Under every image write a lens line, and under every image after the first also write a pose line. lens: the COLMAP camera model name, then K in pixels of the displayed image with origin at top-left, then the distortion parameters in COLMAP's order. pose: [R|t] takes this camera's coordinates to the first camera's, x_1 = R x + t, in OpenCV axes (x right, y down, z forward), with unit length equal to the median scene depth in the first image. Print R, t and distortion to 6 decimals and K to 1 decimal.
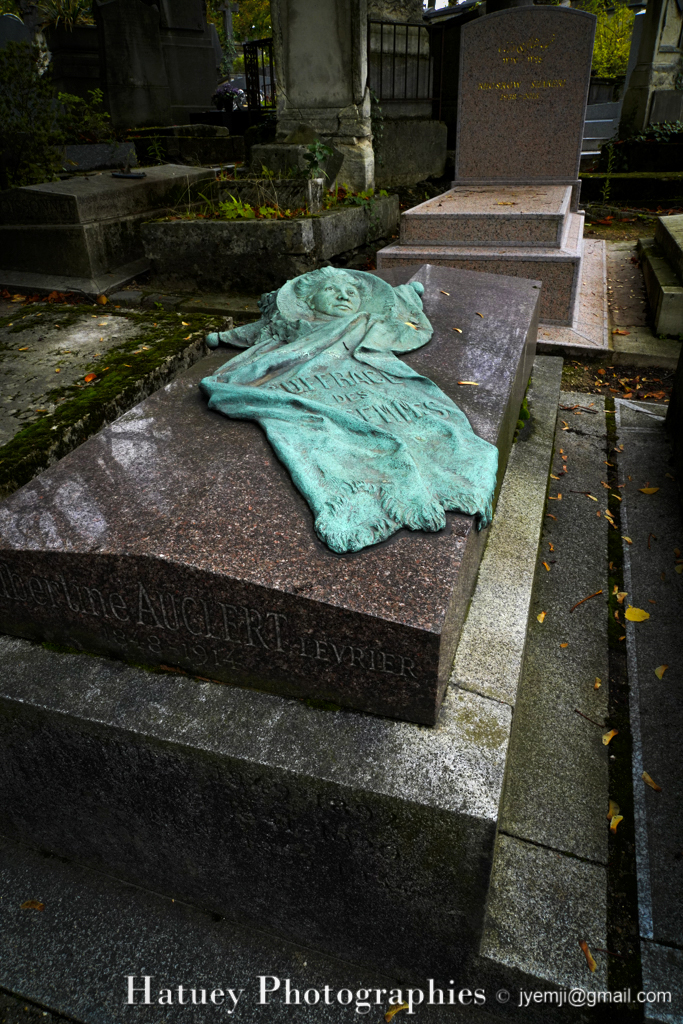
lens RADIAL K [[678.2, 0, 333.1], [0, 678.2, 508.7], [0, 0, 1]] dist [-0.010481, -0.000459]
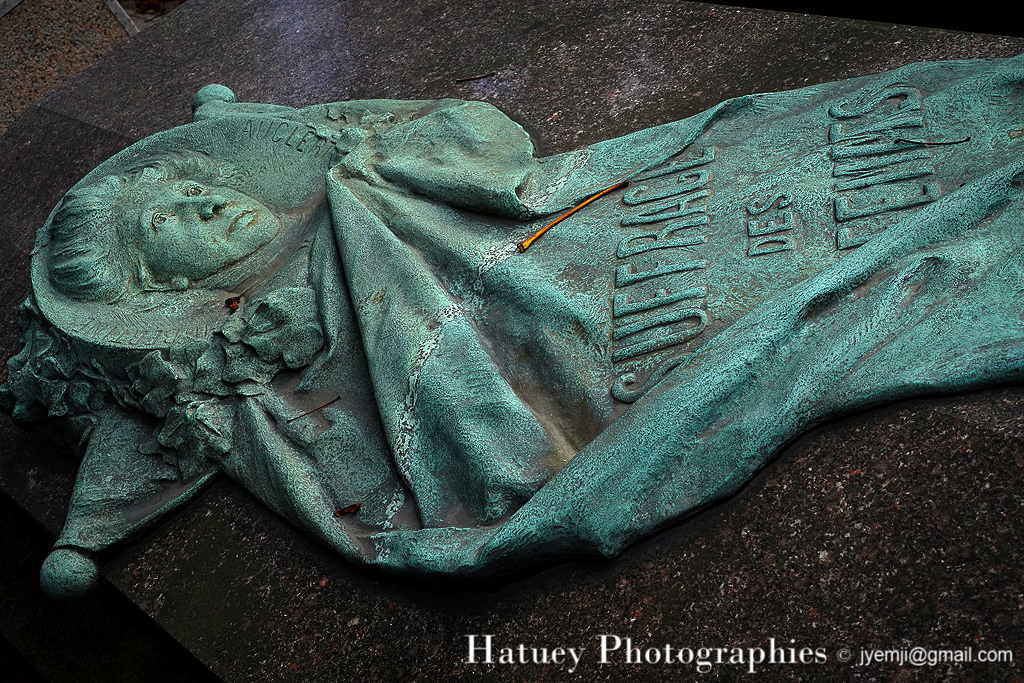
lens RADIAL K [[1425.3, 0, 513.2], [0, 1425.3, 341.4], [0, 0, 1]] dist [0.024815, 0.000000]
pose [[0.420699, -0.701943, 0.574707, -0.420941], [0.764721, 0.615210, 0.191620, -0.305077], [-0.488072, 0.358876, 0.795609, 0.366395]]
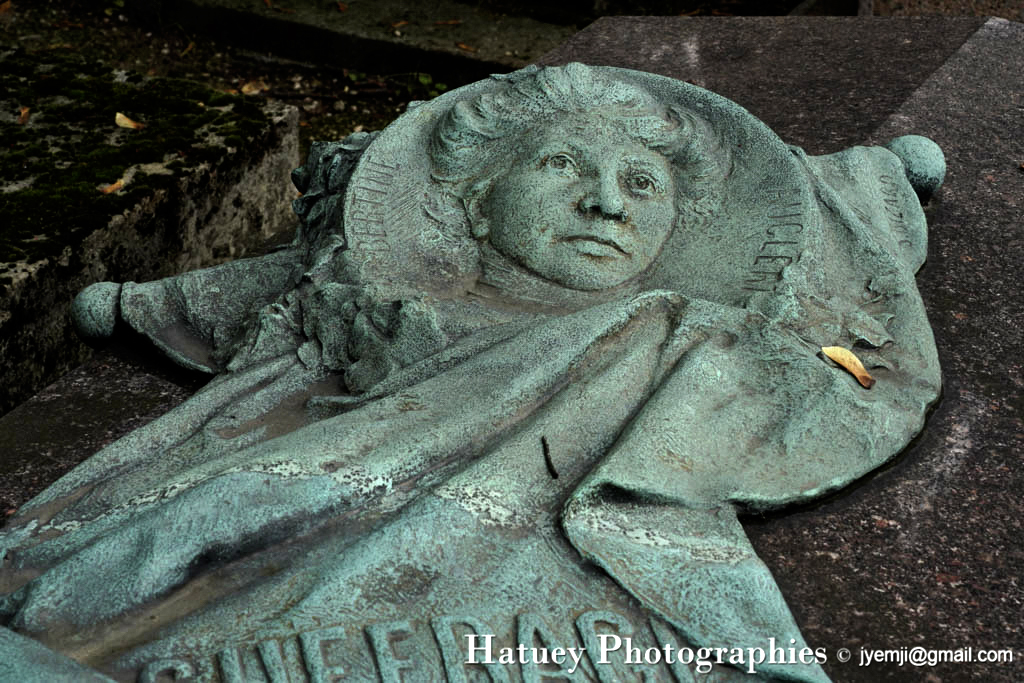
lens RADIAL K [[2219.0, 0, 515.1], [0, 2219.0, 342.3], [0, 0, 1]] dist [0.007274, 0.000000]
pose [[0.988372, 0.097211, -0.116921, 0.089301], [-0.106669, 0.991266, -0.077547, -0.201655], [0.108361, 0.089117, 0.990109, 0.182703]]
